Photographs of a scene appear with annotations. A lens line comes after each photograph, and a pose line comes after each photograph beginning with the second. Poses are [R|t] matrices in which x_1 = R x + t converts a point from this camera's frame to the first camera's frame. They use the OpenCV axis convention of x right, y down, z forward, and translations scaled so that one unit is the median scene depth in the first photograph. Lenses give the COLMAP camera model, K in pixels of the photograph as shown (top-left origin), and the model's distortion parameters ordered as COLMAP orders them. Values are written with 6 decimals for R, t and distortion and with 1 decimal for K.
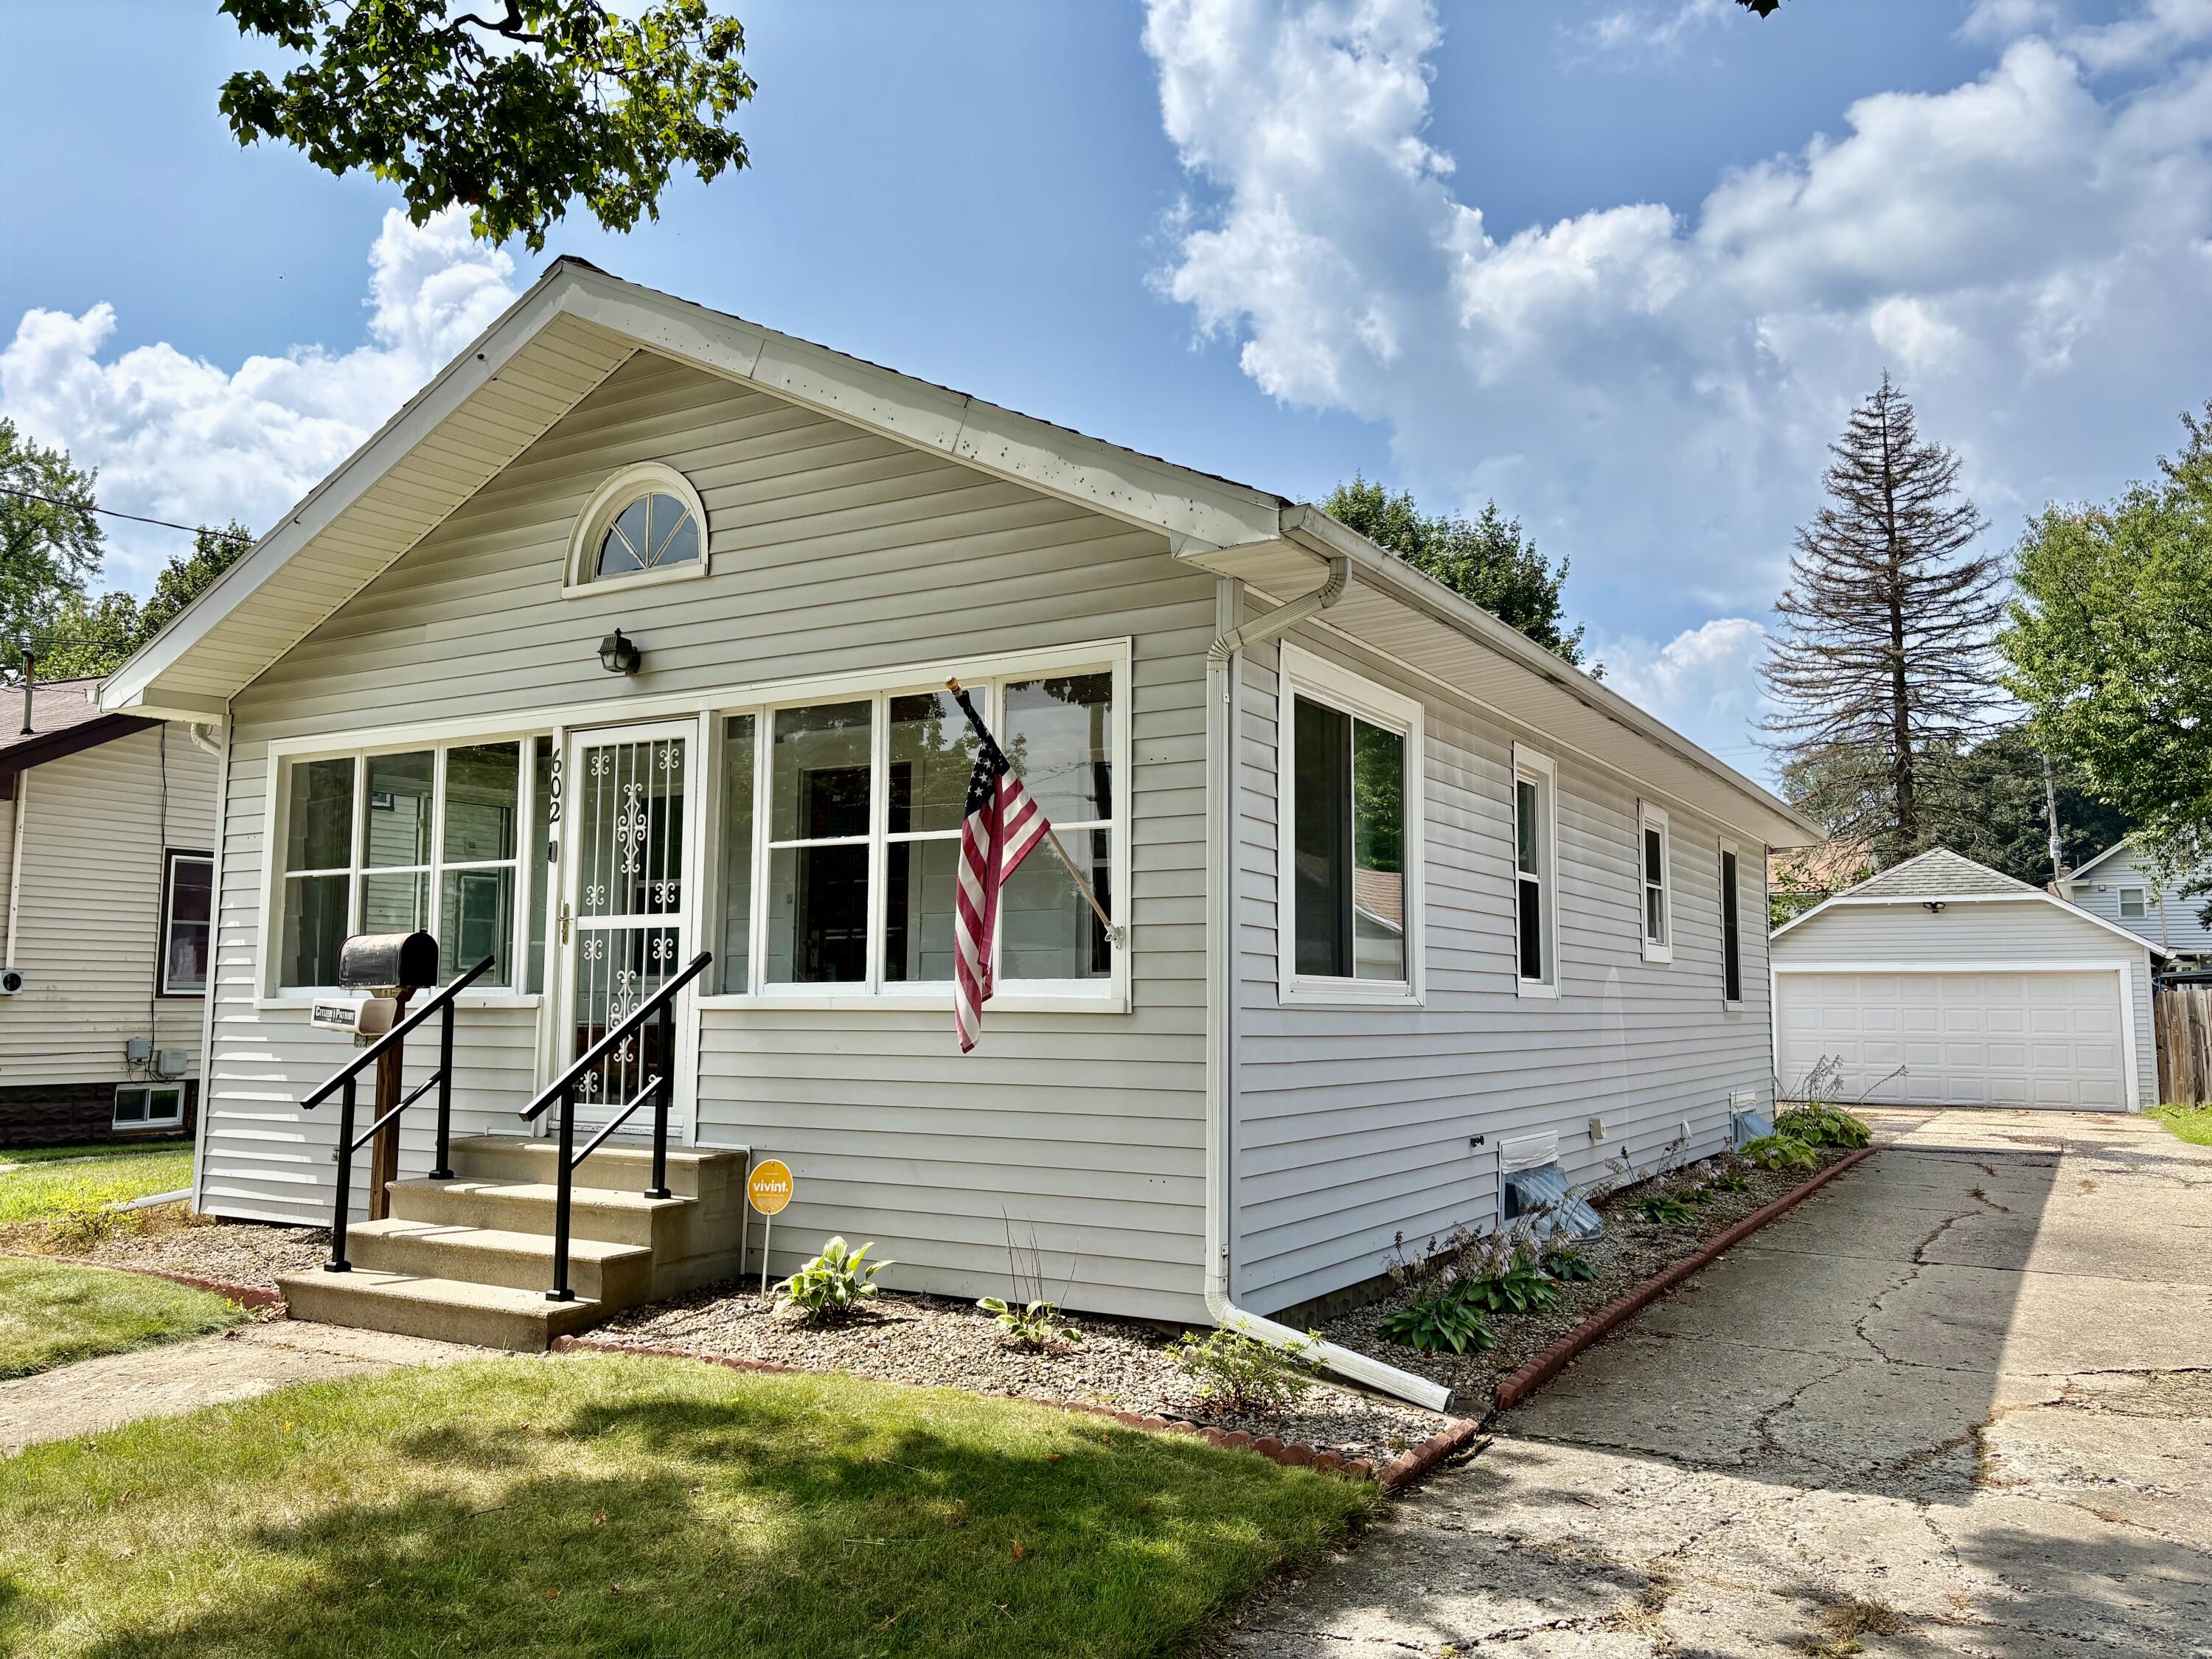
lens RADIAL K [[1678.4, 0, 1101.5], [0, 1678.4, 839.5], [0, 0, 1]] dist [0.011983, 0.002522]
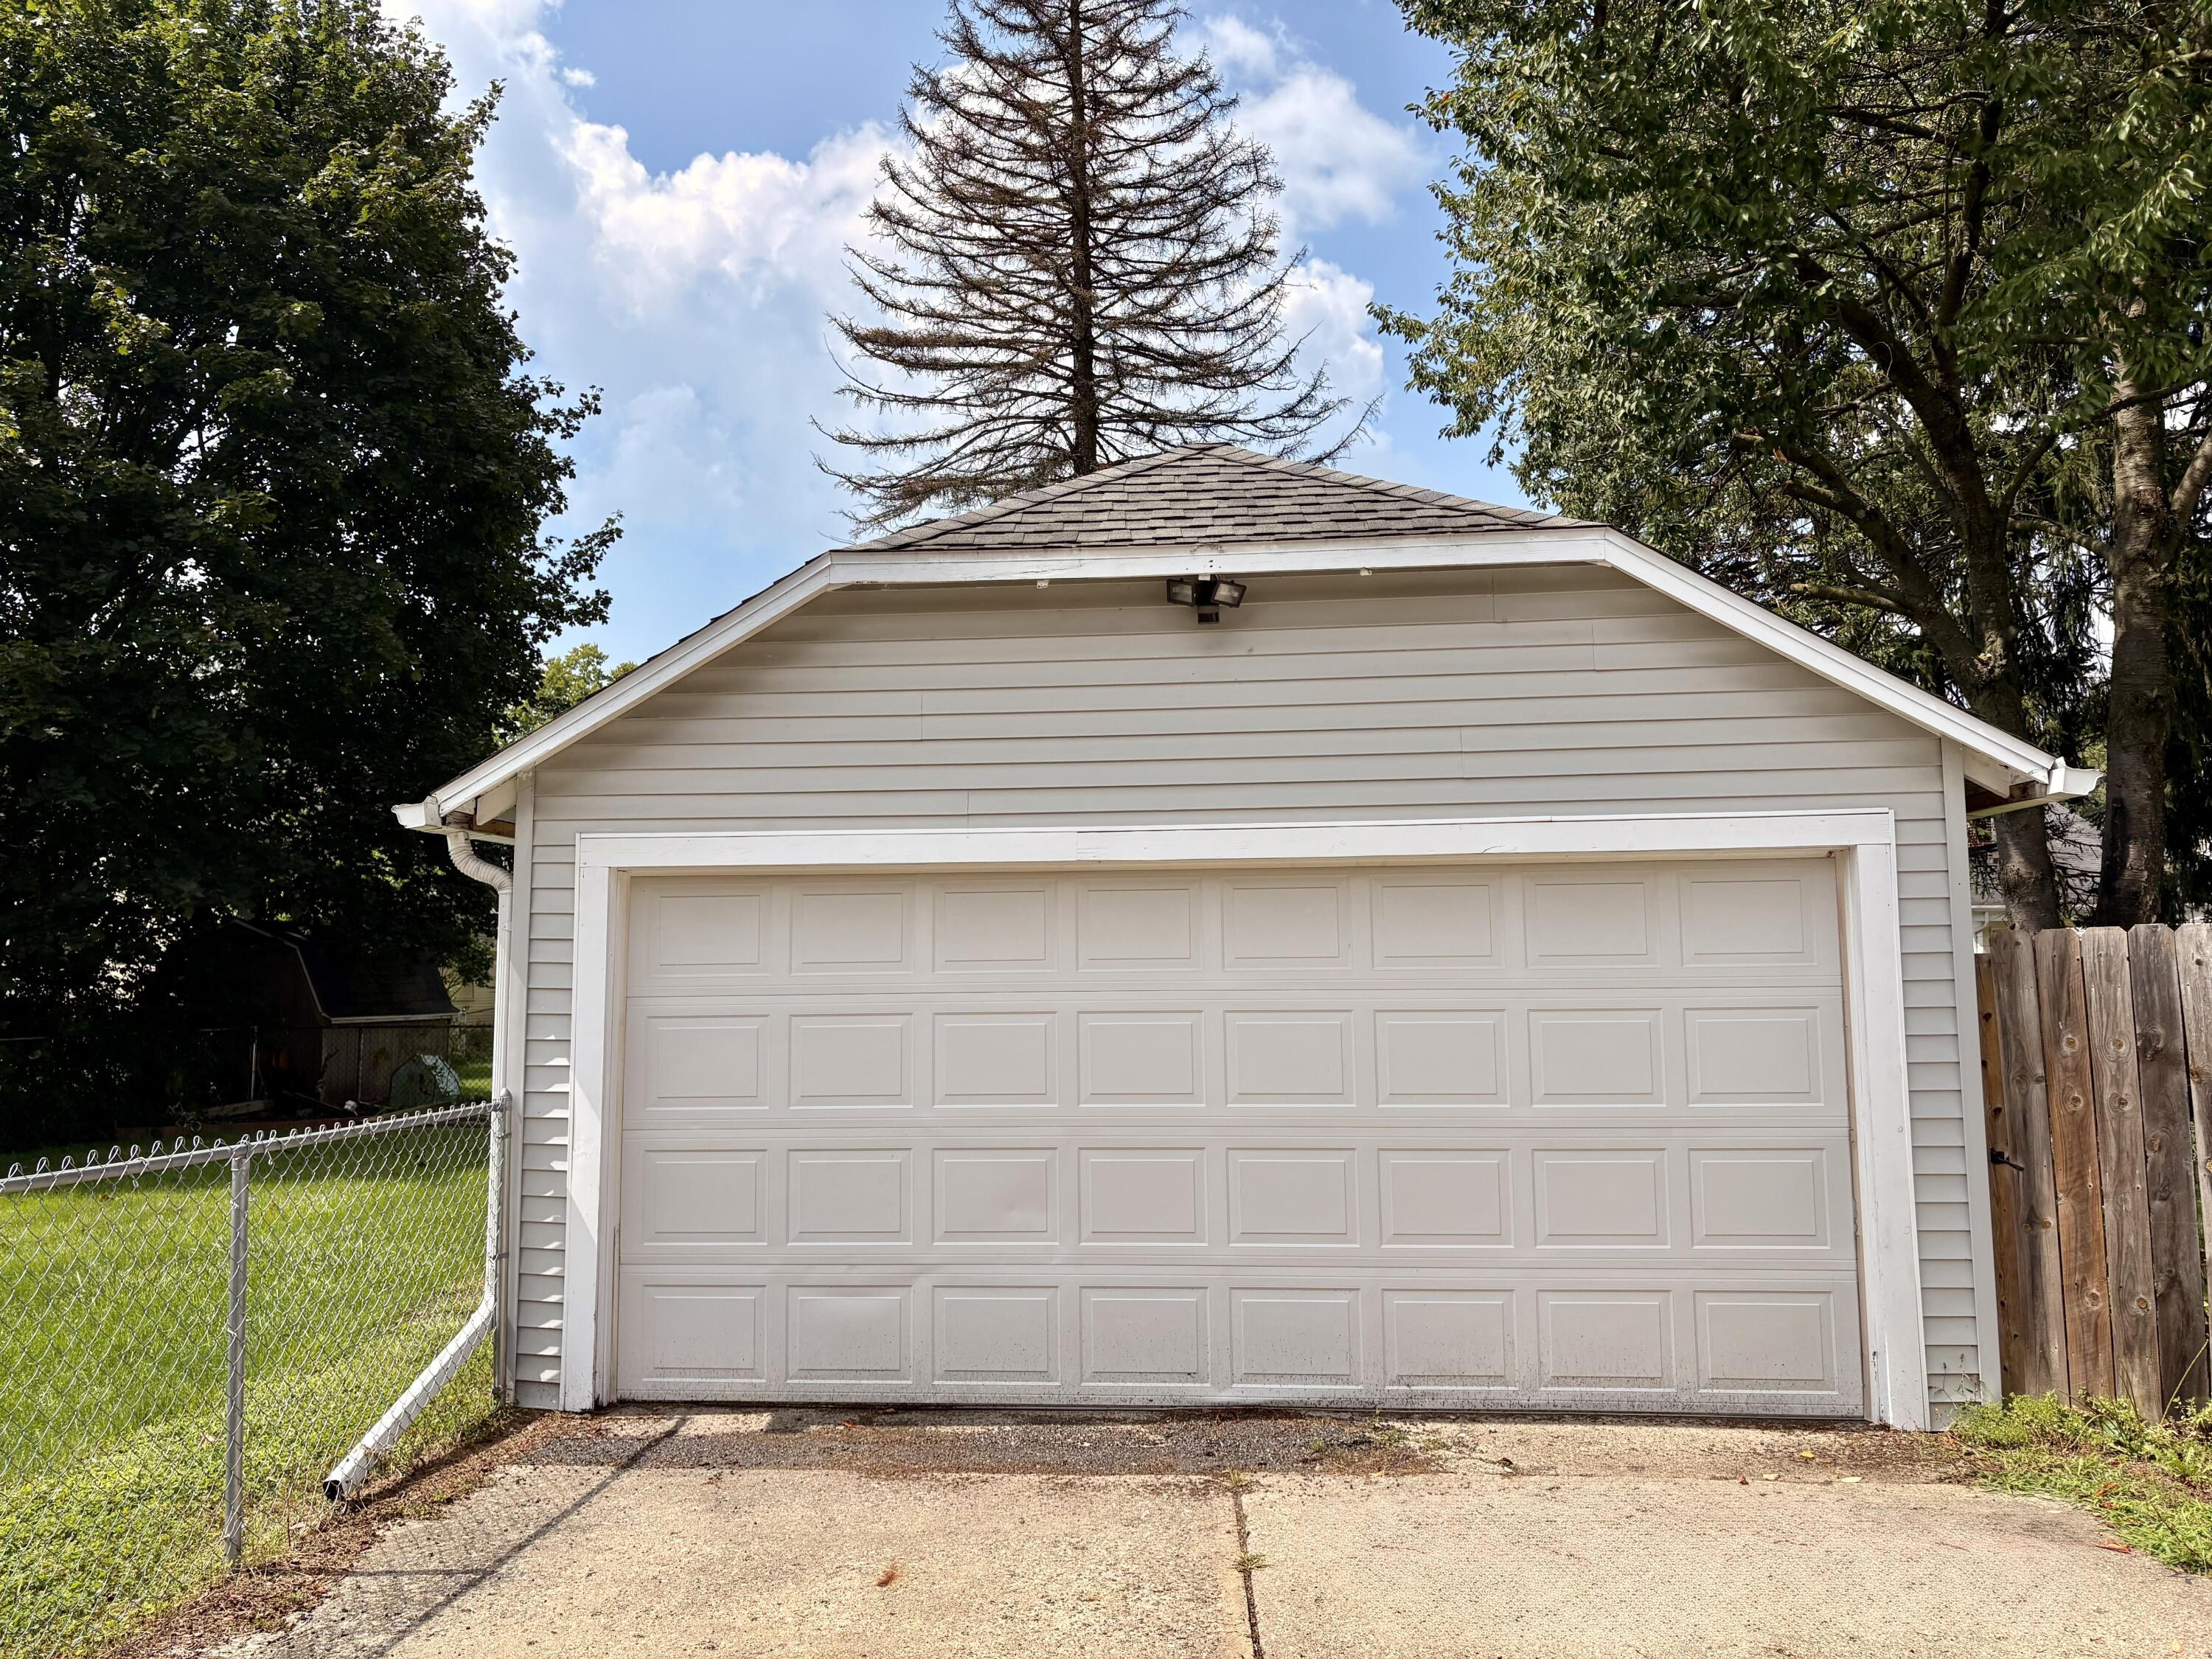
lens RADIAL K [[1678.4, 0, 1101.8], [0, 1678.4, 823.2], [0, 0, 1]] dist [0.011983, 0.002522]
pose [[0.894807, 0.021843, 0.445918, 0.373410], [-0.029560, 0.999509, 0.010358, 0.070704], [-0.445473, -0.022449, 0.895014, 0.788136]]
